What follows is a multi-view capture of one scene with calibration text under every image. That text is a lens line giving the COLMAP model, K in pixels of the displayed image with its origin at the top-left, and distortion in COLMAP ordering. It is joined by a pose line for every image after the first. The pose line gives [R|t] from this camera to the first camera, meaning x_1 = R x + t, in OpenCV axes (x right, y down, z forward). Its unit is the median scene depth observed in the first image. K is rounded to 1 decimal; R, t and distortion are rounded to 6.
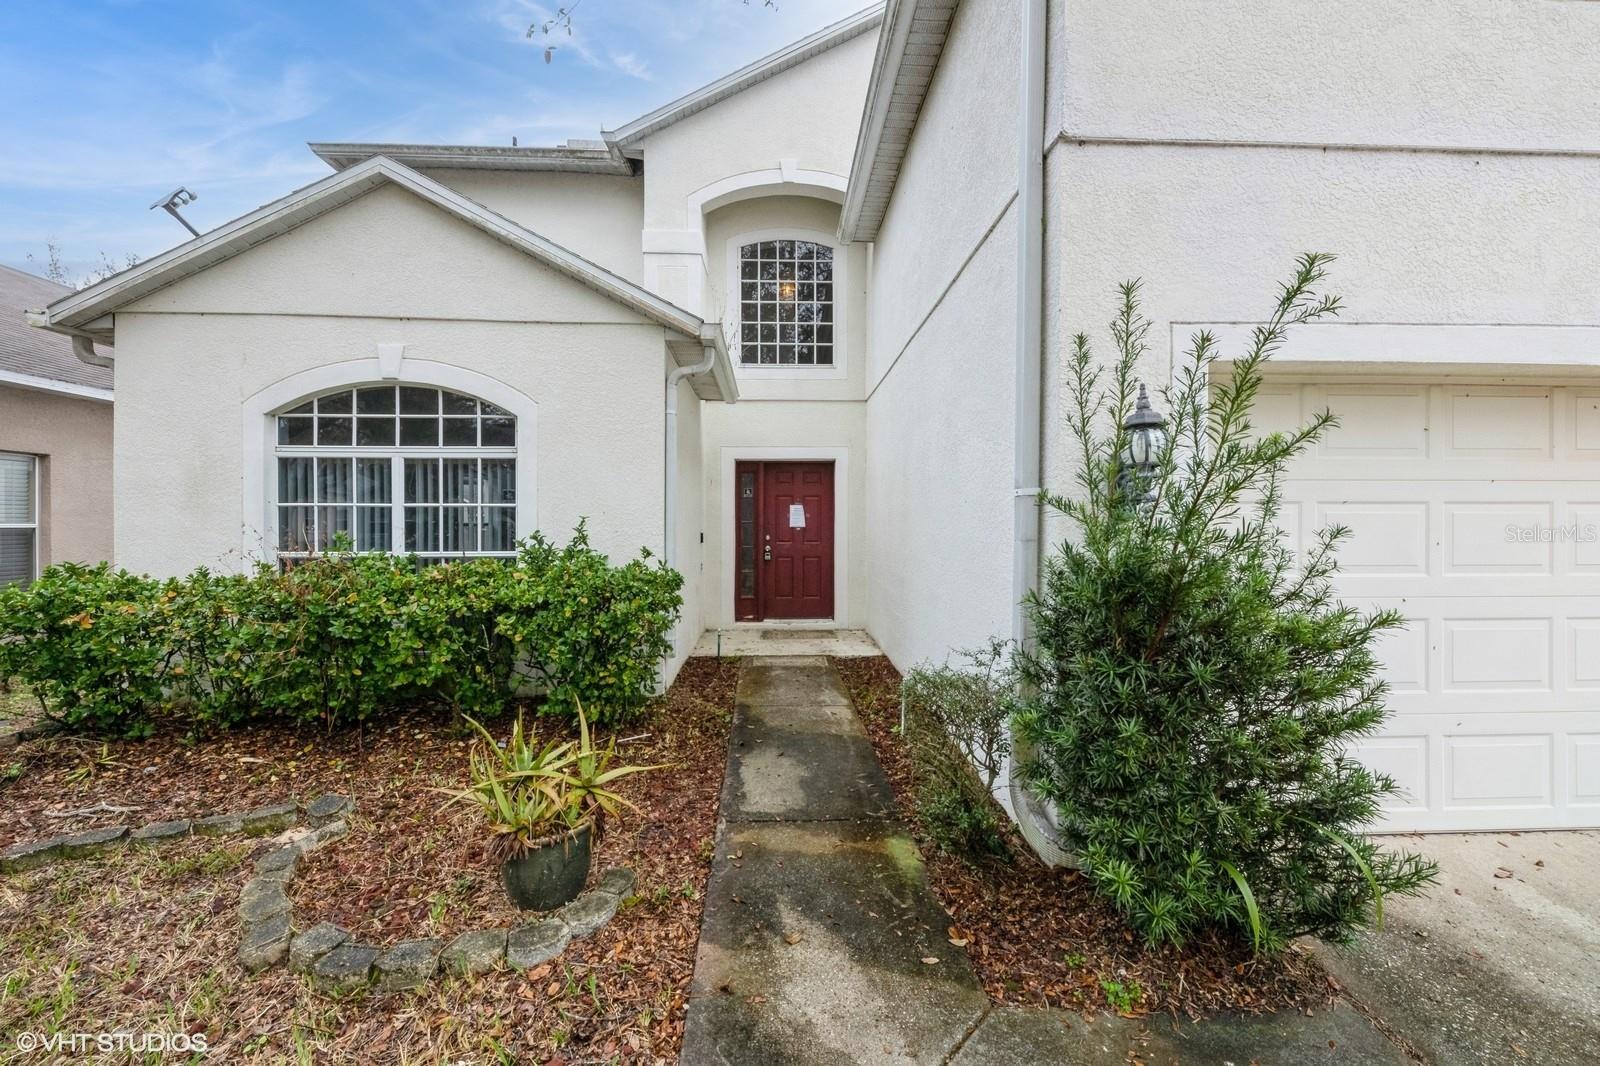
lens RADIAL K [[627.6, 0, 799.1], [0, 627.6, 520.5], [0, 0, 1]] dist [-0.002677, -0.000073]
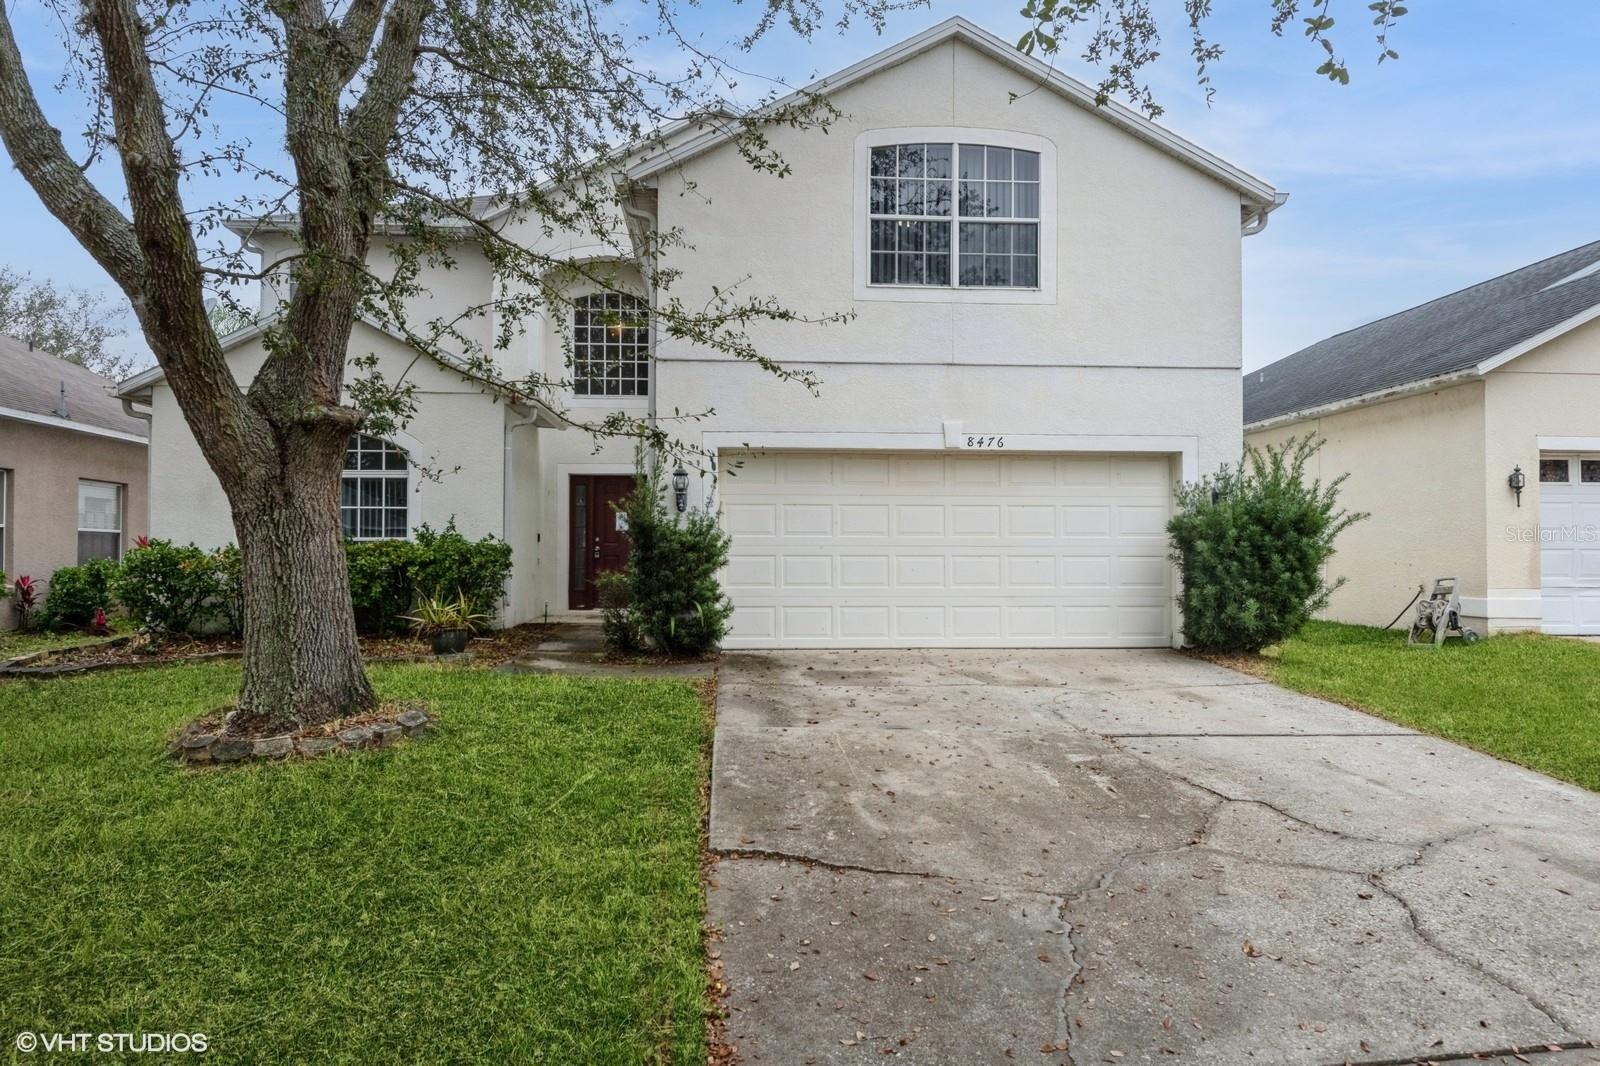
lens RADIAL K [[1089.4, 0, 801.2], [0, 1089.4, 541.1], [0, 0, 1]] dist [0.008534, -0.000670]
pose [[0.999647, 0.002555, 0.026427, 0.471294], [-0.002214, 0.999914, -0.012946, 0.093896], [-0.026457, 0.012883, 0.999567, -1.792861]]
